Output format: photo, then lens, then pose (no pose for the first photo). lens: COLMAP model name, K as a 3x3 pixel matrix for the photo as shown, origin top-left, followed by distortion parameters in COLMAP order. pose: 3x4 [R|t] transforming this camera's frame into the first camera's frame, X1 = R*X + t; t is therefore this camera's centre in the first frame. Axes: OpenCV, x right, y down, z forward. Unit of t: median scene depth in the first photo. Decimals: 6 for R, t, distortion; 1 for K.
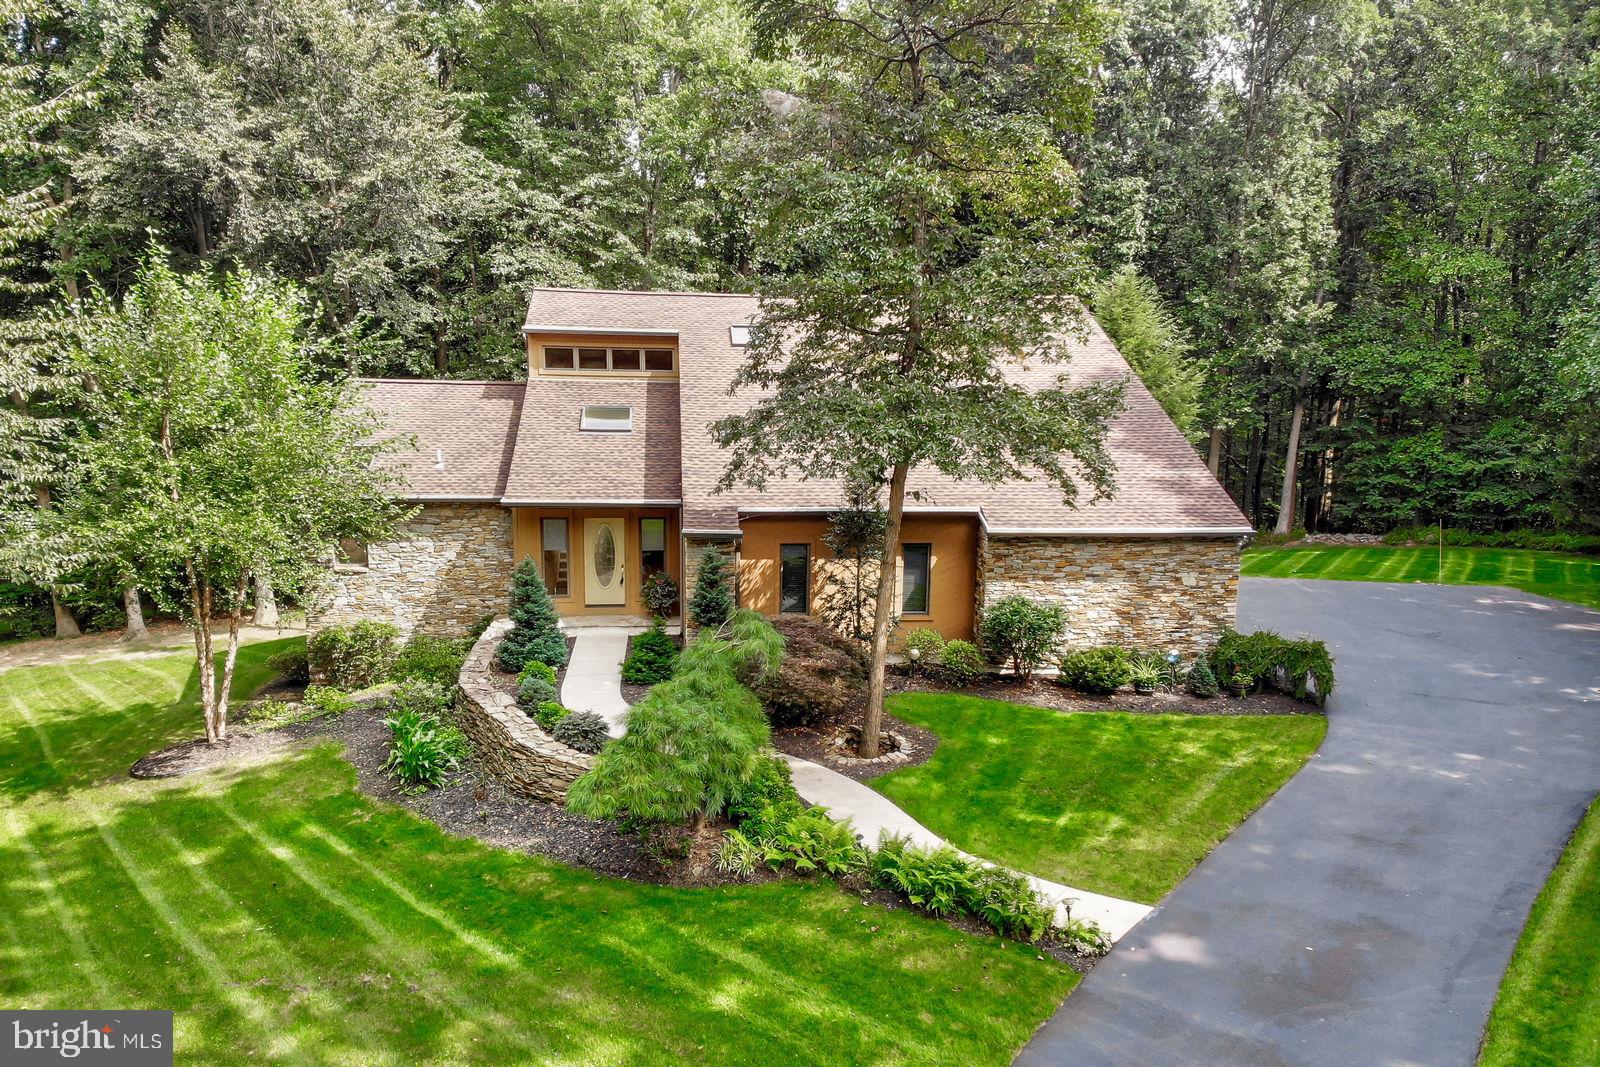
lens RADIAL K [[1147.6, 0, 836.4], [0, 1147.6, 534.8], [0, 0, 1]] dist [0.138620, -0.338879]
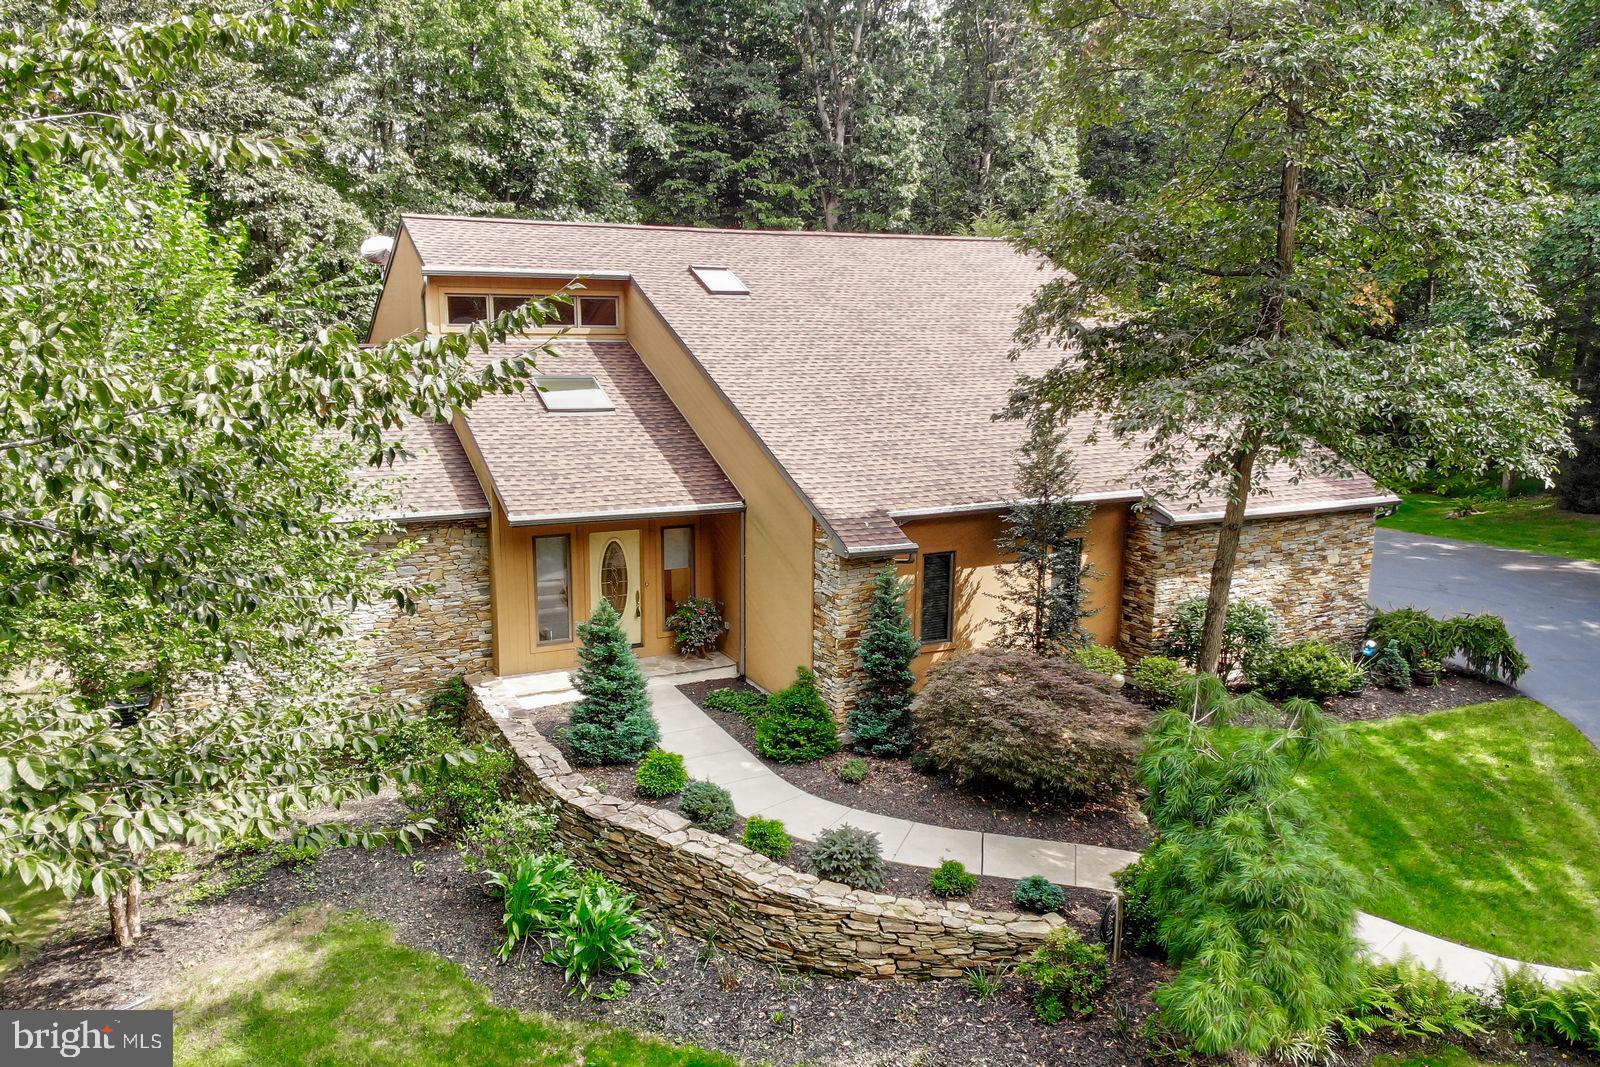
lens RADIAL K [[1147.6, 0, 836.4], [0, 1147.6, 534.8], [0, 0, 1]] dist [0.138620, -0.338879]
pose [[0.937461, -0.071498, 0.340668, -0.360021], [0.056853, 0.996986, 0.052794, -0.047867], [-0.343416, -0.030124, 0.938700, 0.289165]]
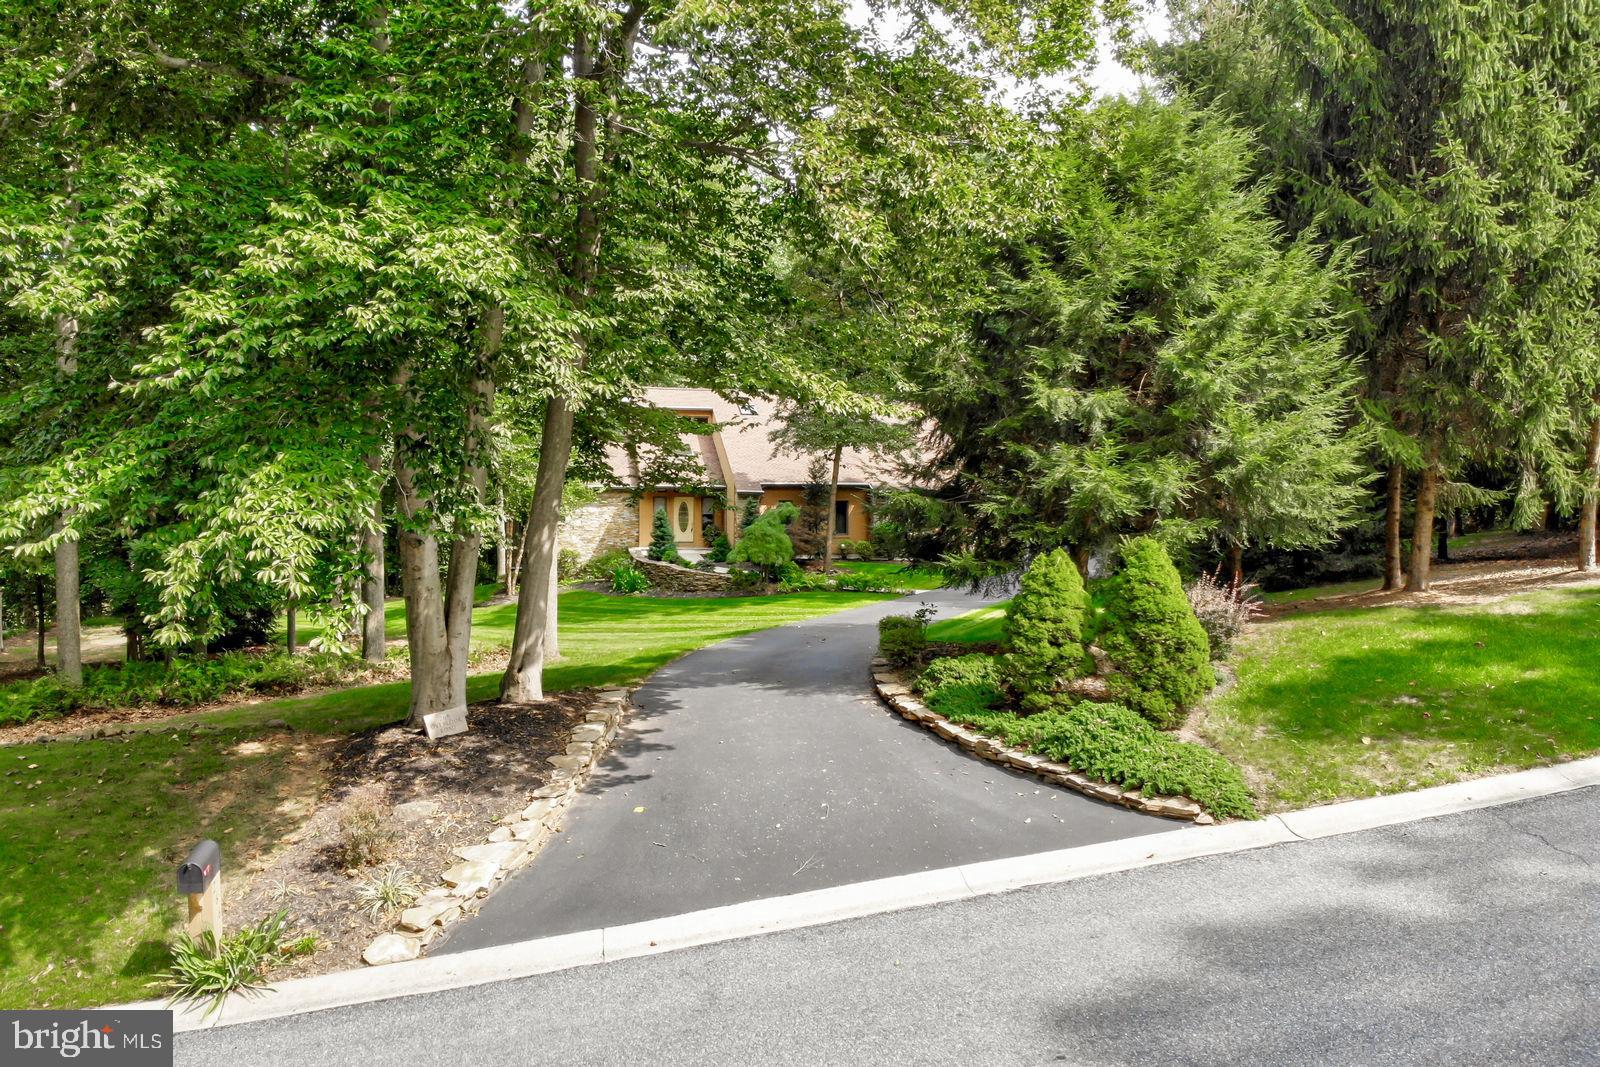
lens RADIAL K [[1147.6, 0, 836.4], [0, 1147.6, 534.8], [0, 0, 1]] dist [0.138620, -0.338879]
pose [[0.996814, -0.005784, 0.079545, -0.111636], [0.012335, 0.996546, -0.082116, 0.240591], [-0.078796, 0.082836, 0.993443, -1.082358]]
